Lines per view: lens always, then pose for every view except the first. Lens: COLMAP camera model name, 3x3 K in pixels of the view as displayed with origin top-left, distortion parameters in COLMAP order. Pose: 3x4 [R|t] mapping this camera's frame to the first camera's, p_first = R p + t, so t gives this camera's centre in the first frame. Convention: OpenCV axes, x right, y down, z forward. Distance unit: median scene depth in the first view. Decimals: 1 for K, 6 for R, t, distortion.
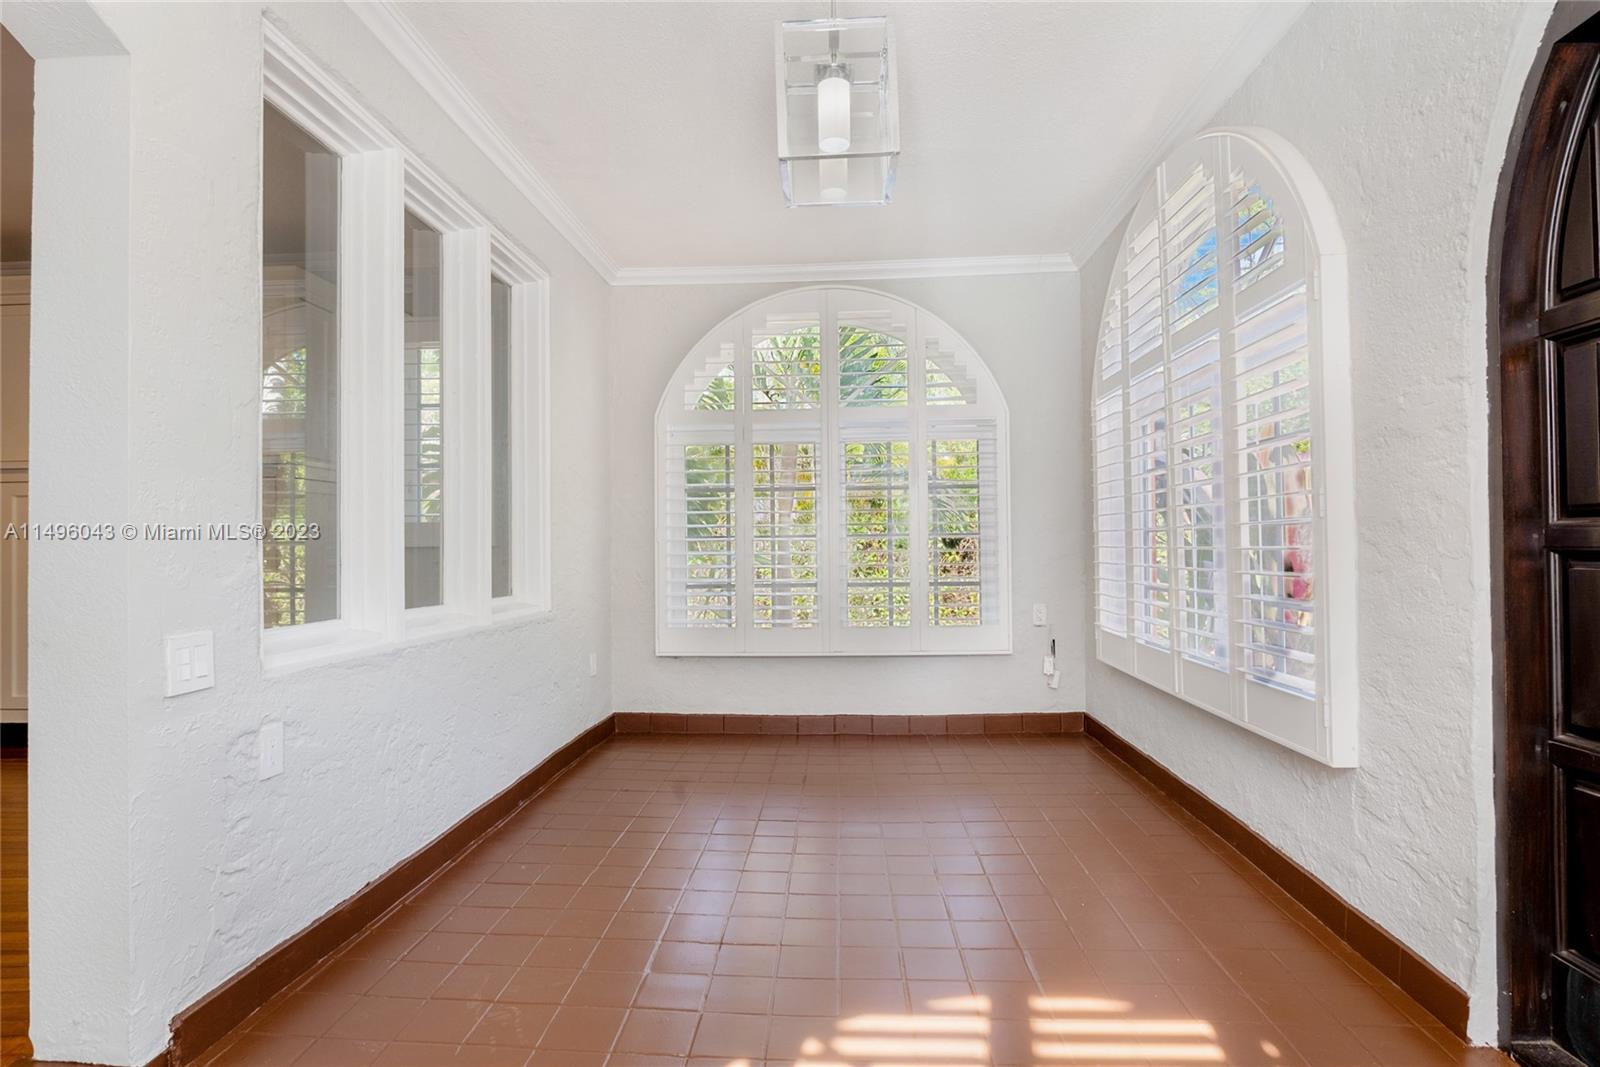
lens RADIAL K [[795.9, 0, 799.4], [0, 795.9, 505.5], [0, 0, 1]] dist [-0.030424, 0.001077]
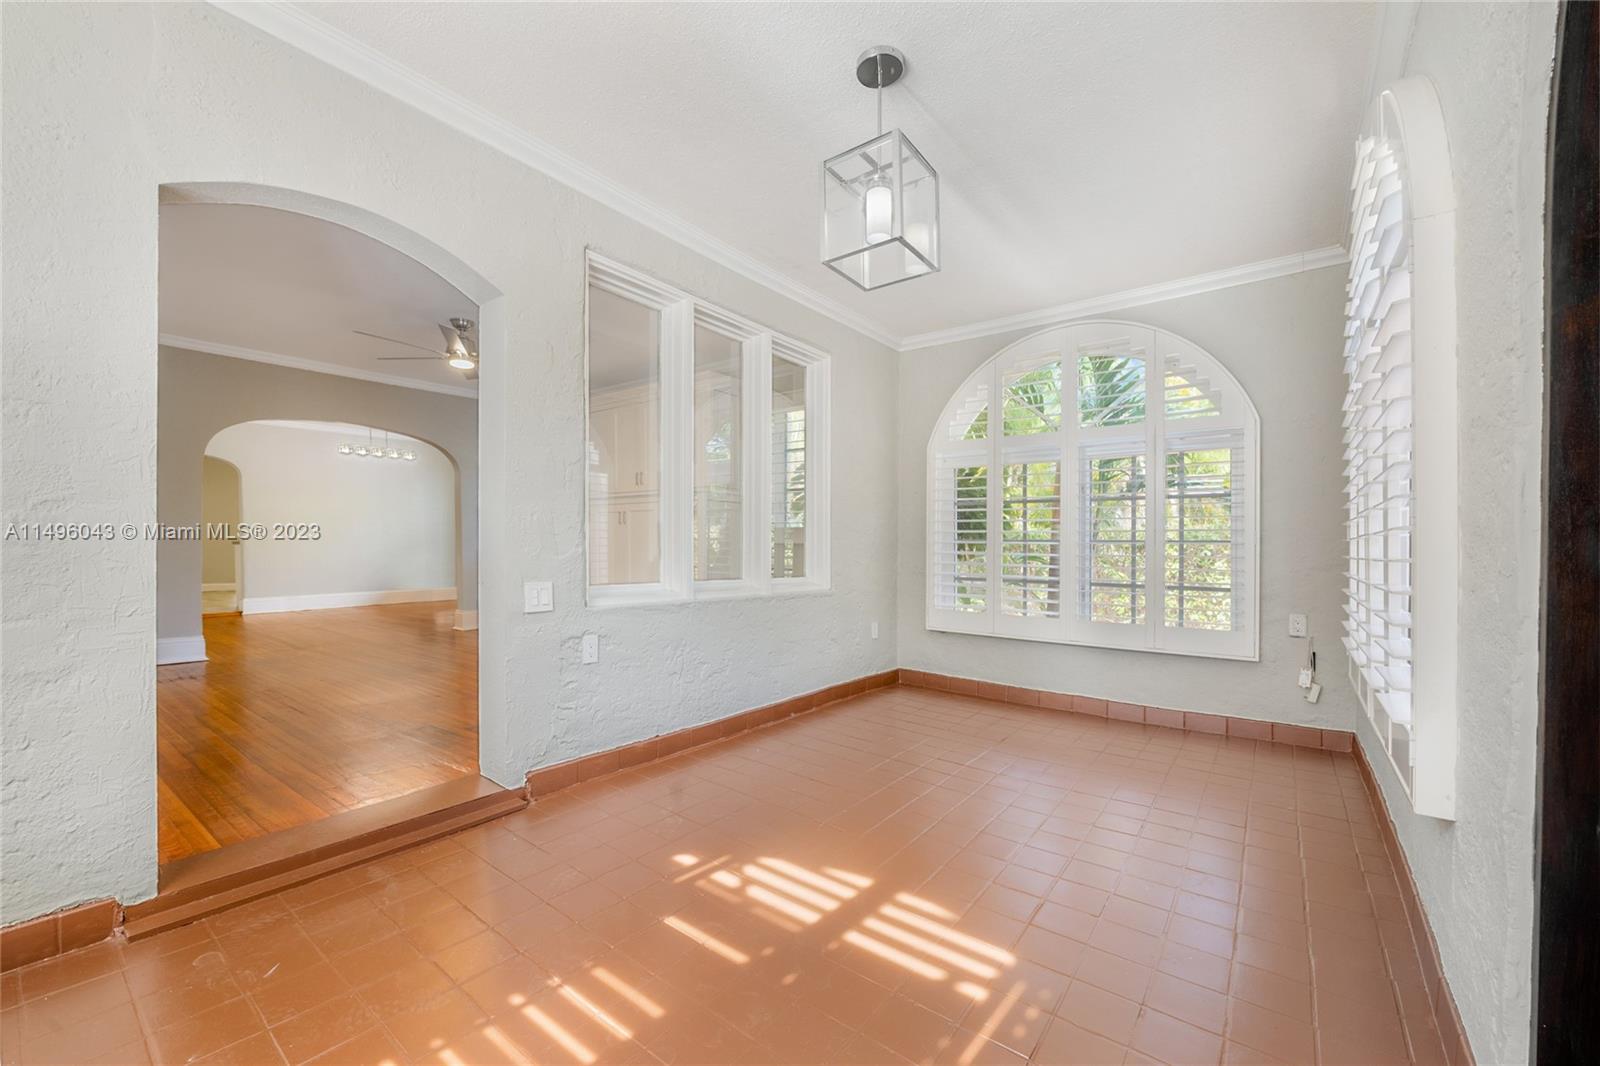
lens RADIAL K [[634.6, 0, 800.0], [0, 634.6, 533.0], [0, 0, 1]] dist [0.000318, 0.000064]
pose [[0.826363, 0.008656, -0.563072, 0.240271], [0.007029, 0.999645, 0.025683, 0.000010], [0.563094, -0.025182, 0.826009, 0.014370]]
